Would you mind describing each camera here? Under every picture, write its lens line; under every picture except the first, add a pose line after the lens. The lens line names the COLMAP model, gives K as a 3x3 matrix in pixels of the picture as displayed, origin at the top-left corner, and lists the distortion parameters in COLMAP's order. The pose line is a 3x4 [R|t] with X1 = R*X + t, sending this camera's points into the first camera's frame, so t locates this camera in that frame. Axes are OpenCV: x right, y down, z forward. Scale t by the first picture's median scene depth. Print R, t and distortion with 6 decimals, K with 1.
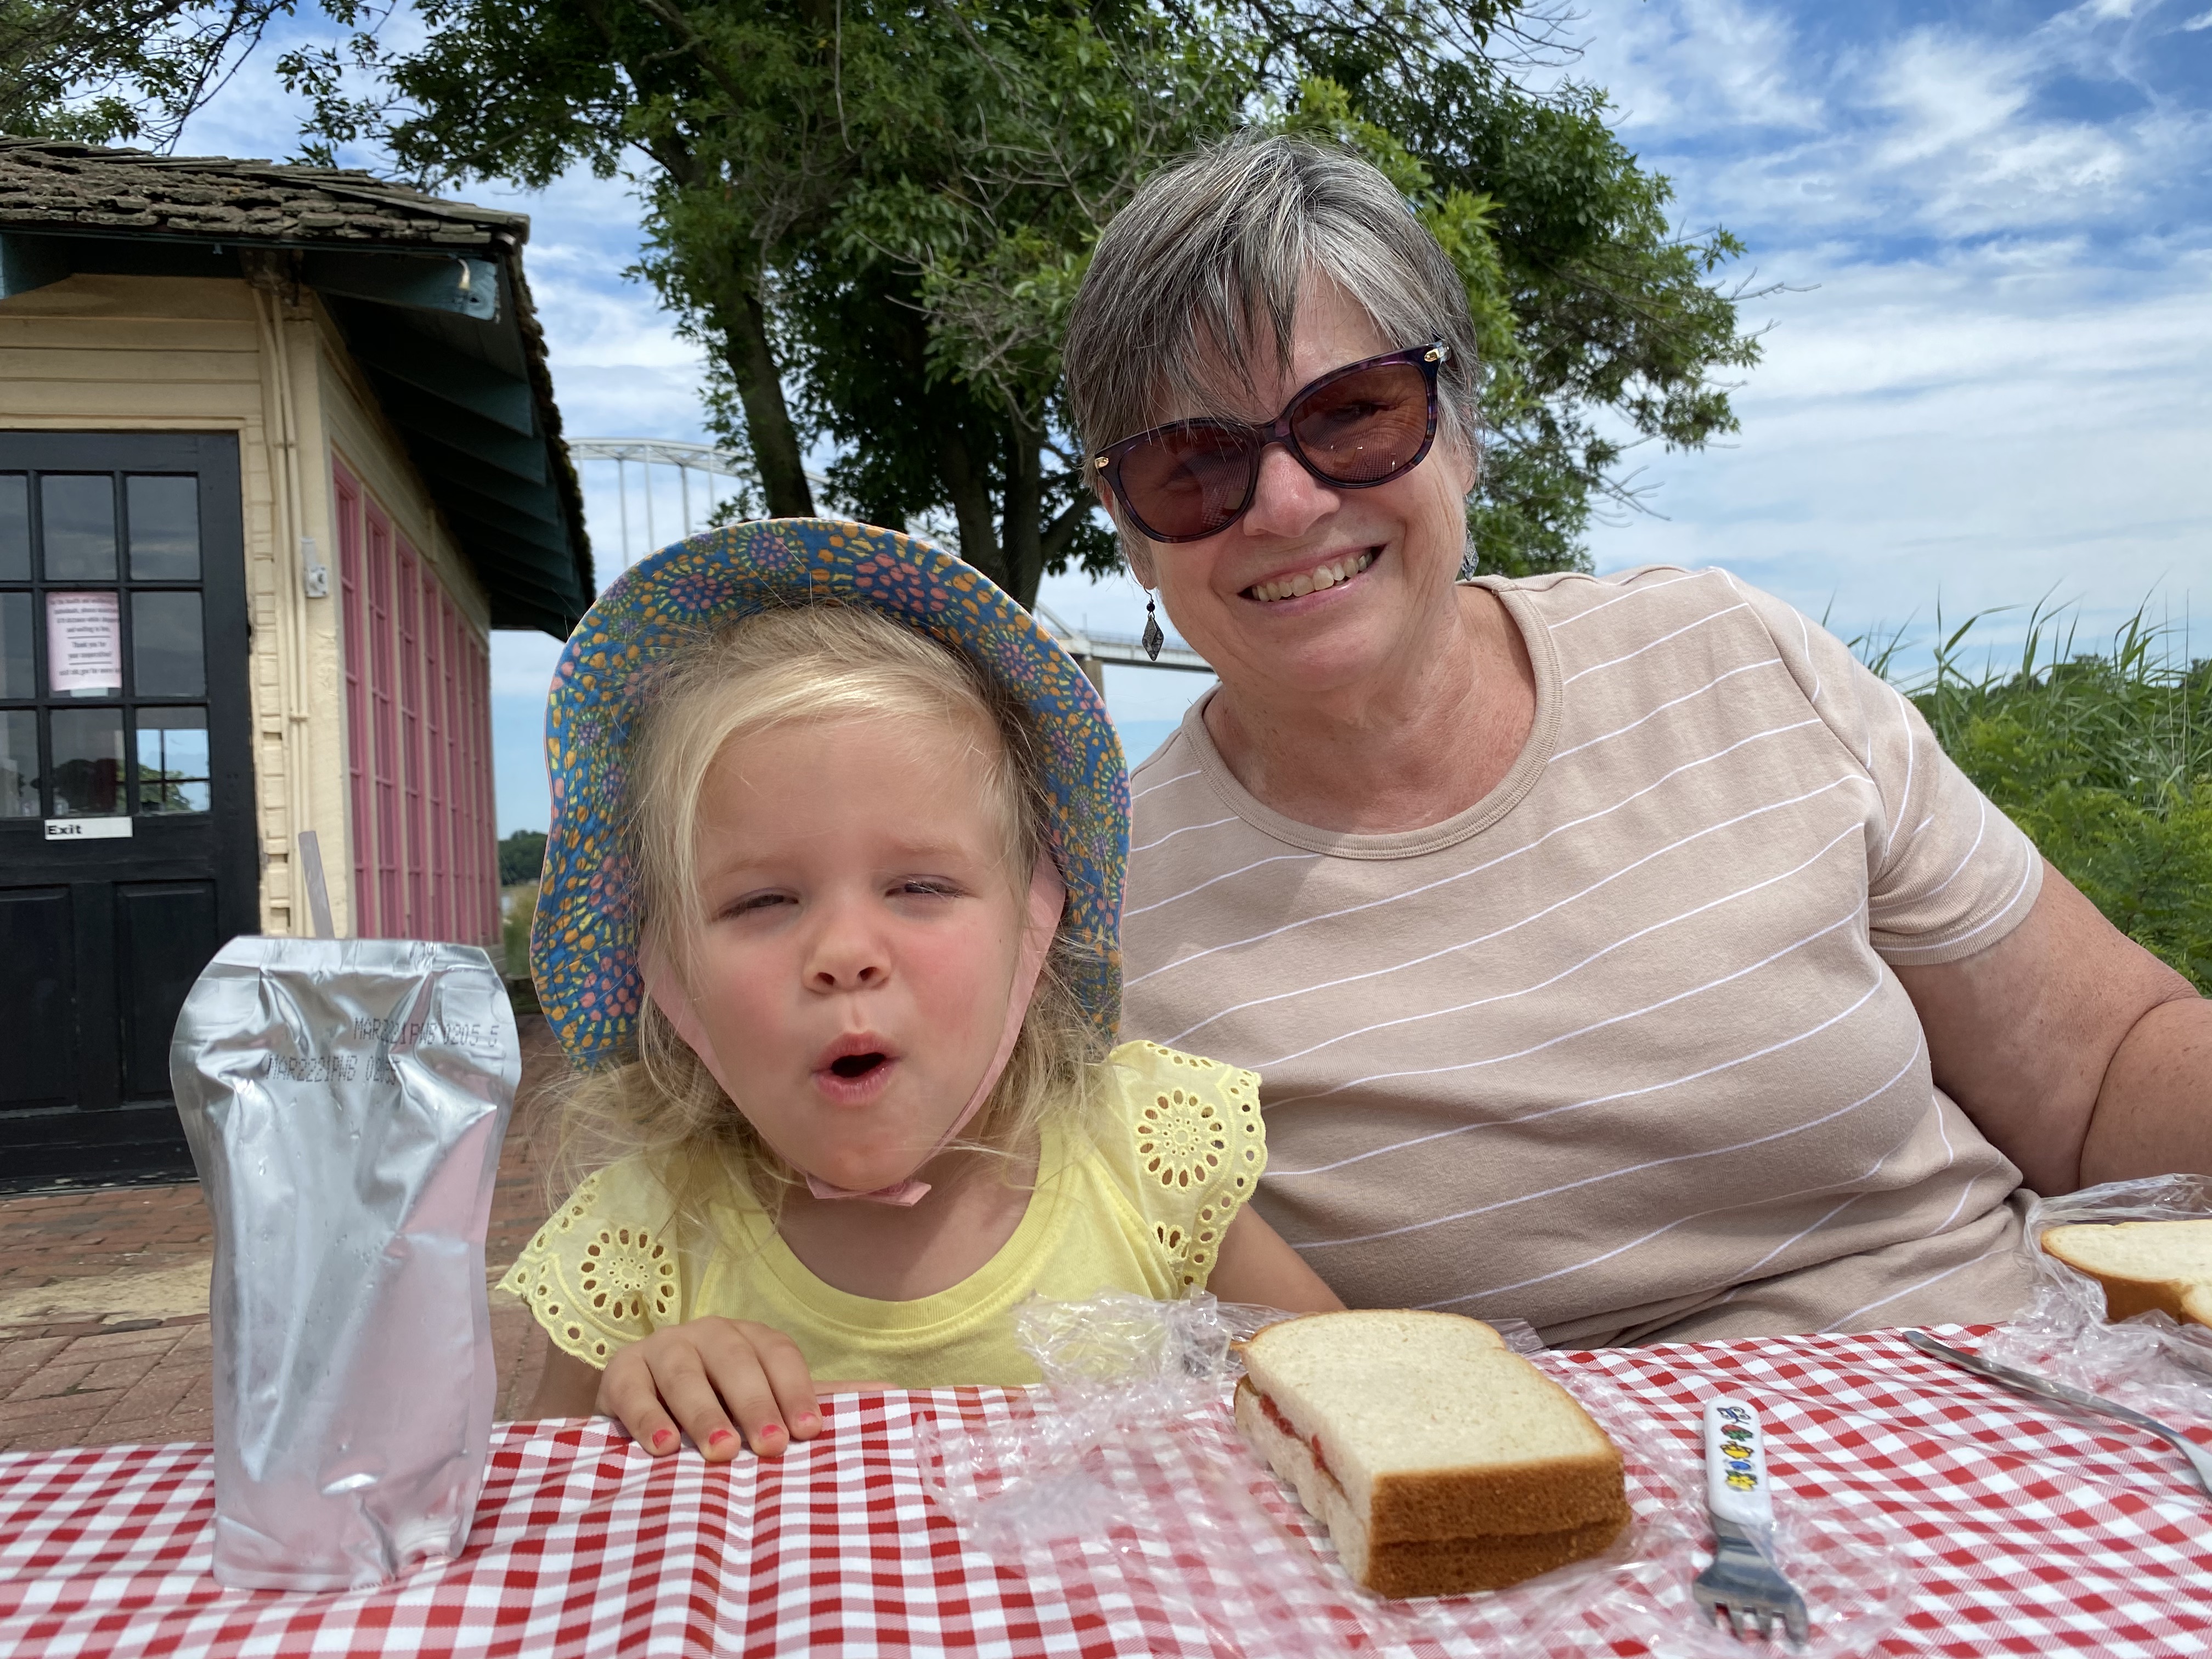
lens RADIAL K [[1730.4, 0, 1103.1], [0, 1730.4, 819.2], [0, 0, 1]] dist [0.002222, -0.000368]
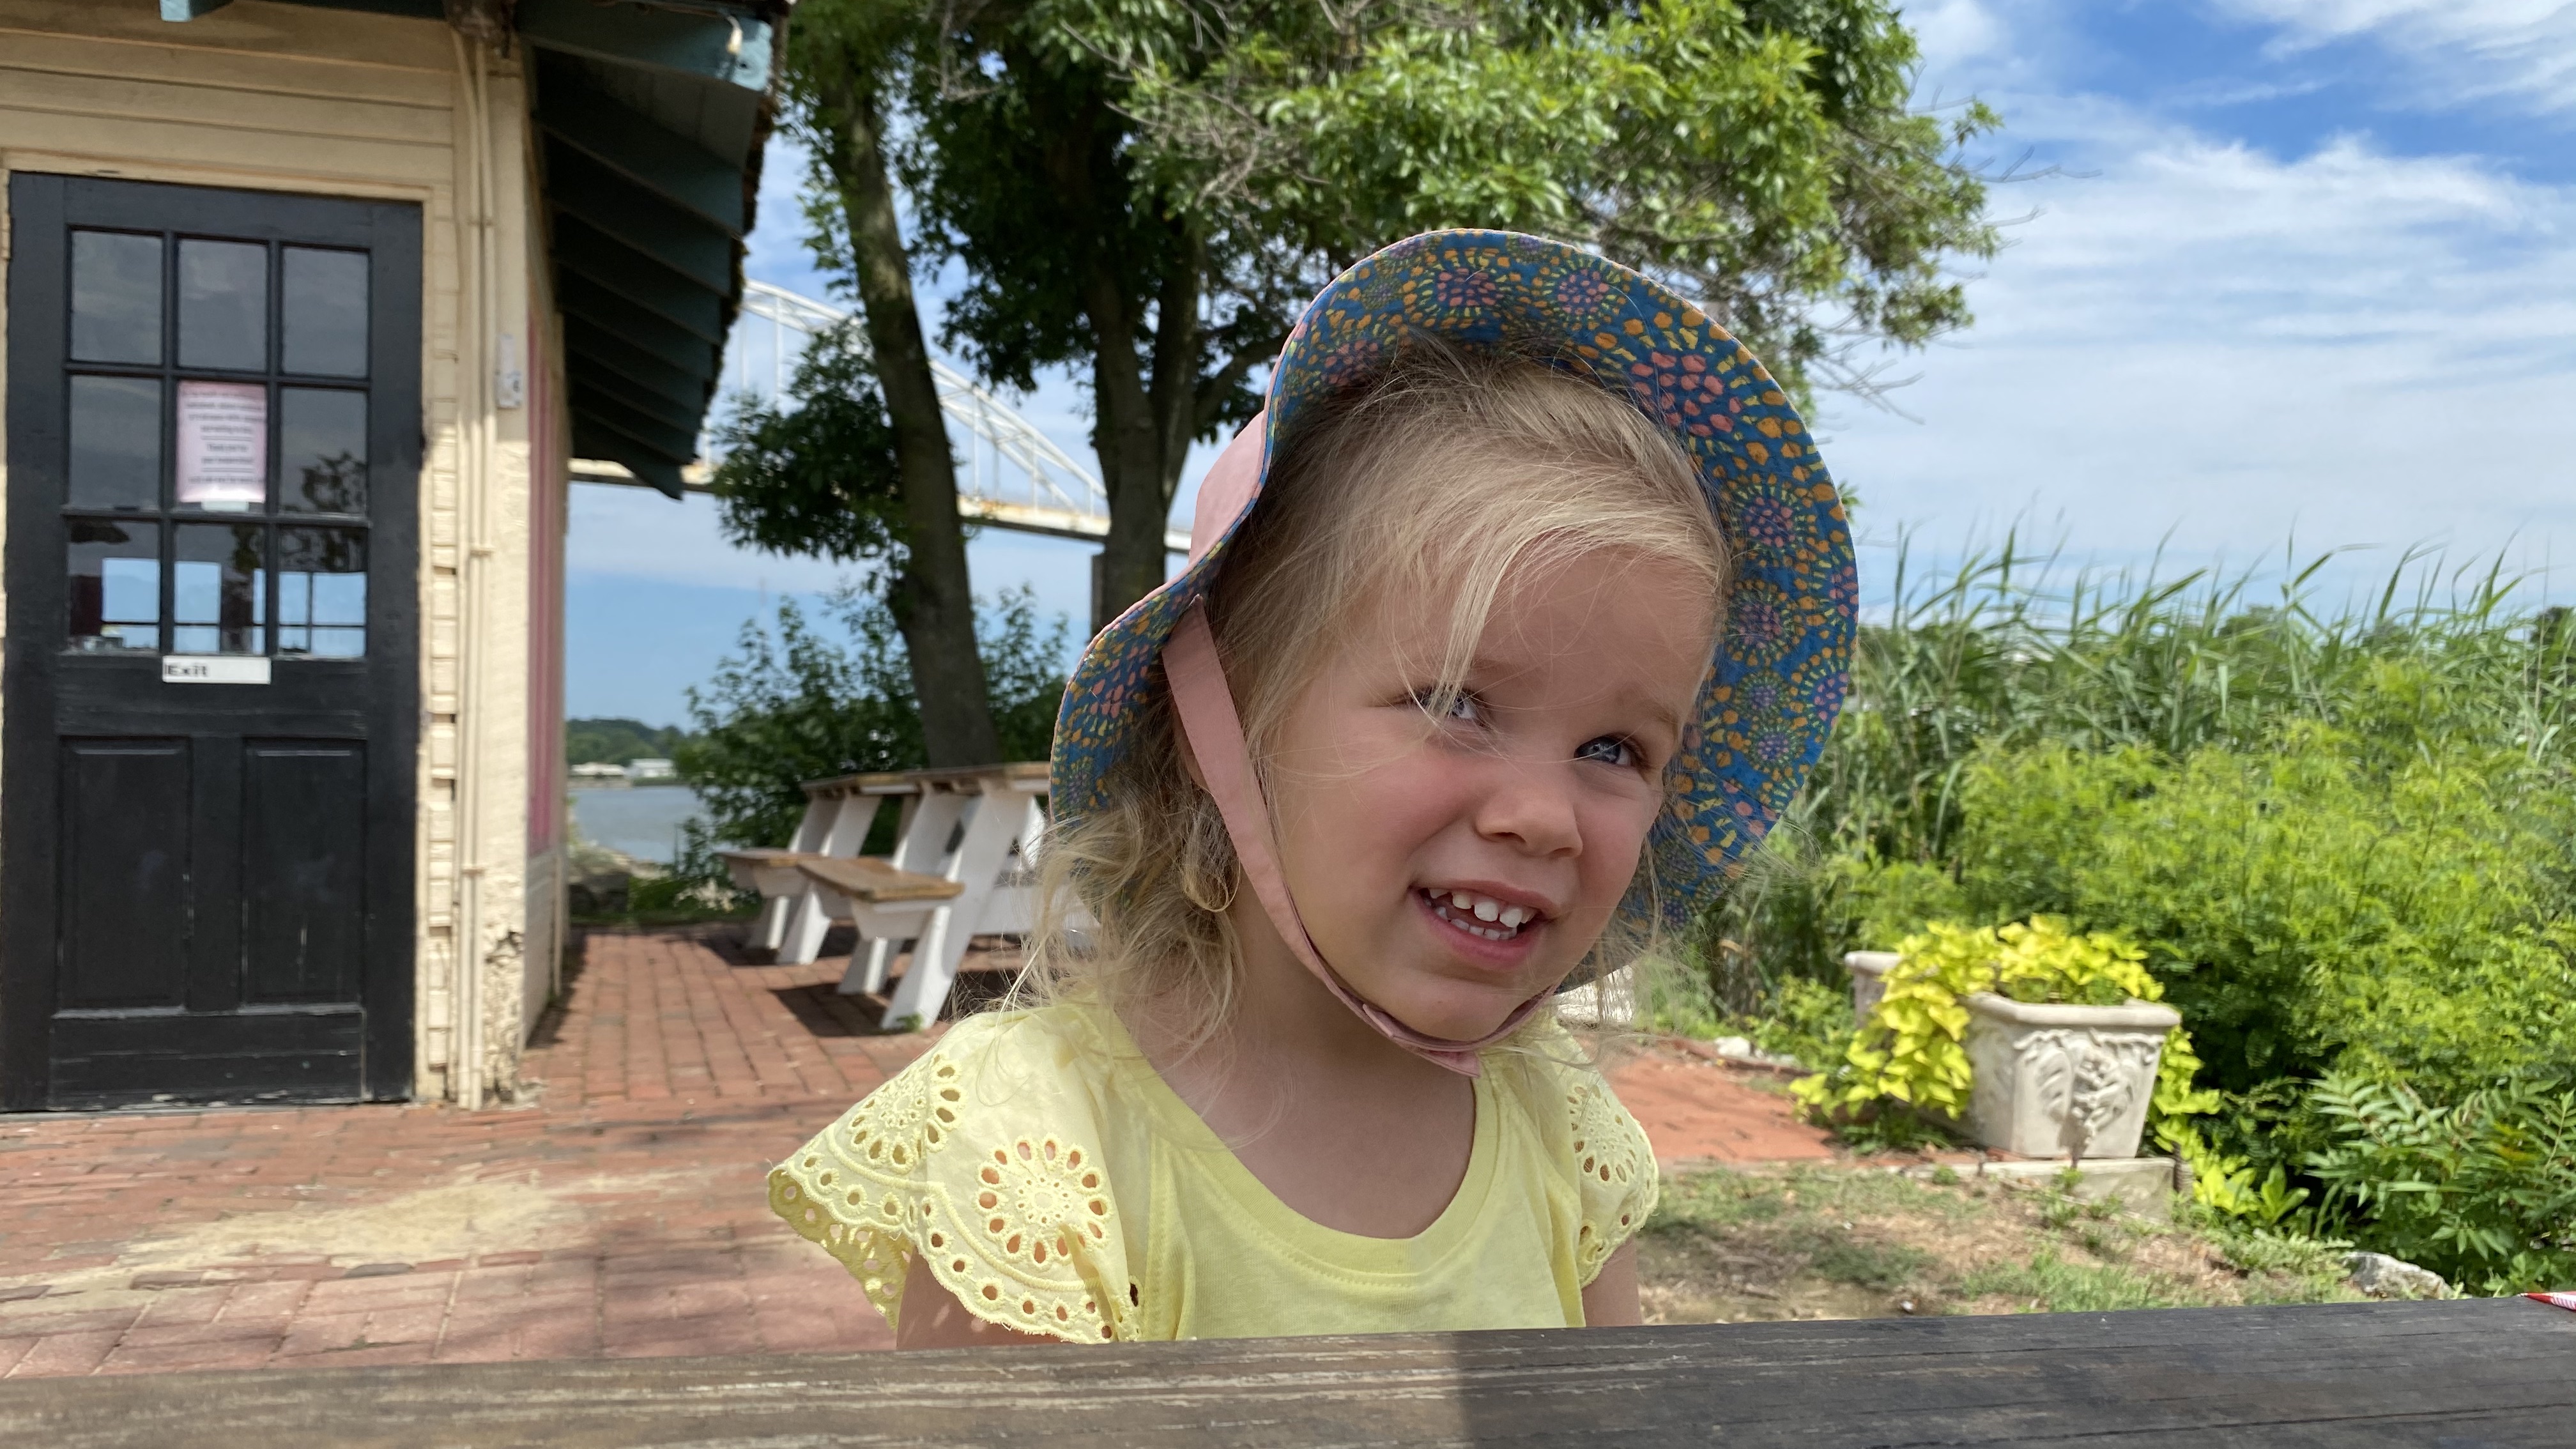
lens RADIAL K [[2009.8, 0, 1288.0], [0, 2009.8, 724.5], [0, 0, 1]] dist [-0.004084, -0.001815]
pose [[0.995732, 0.051249, 0.076757, -0.146990], [-0.050720, 0.998674, -0.008834, 0.013417], [-0.077108, 0.004903, 0.997011, 0.008988]]
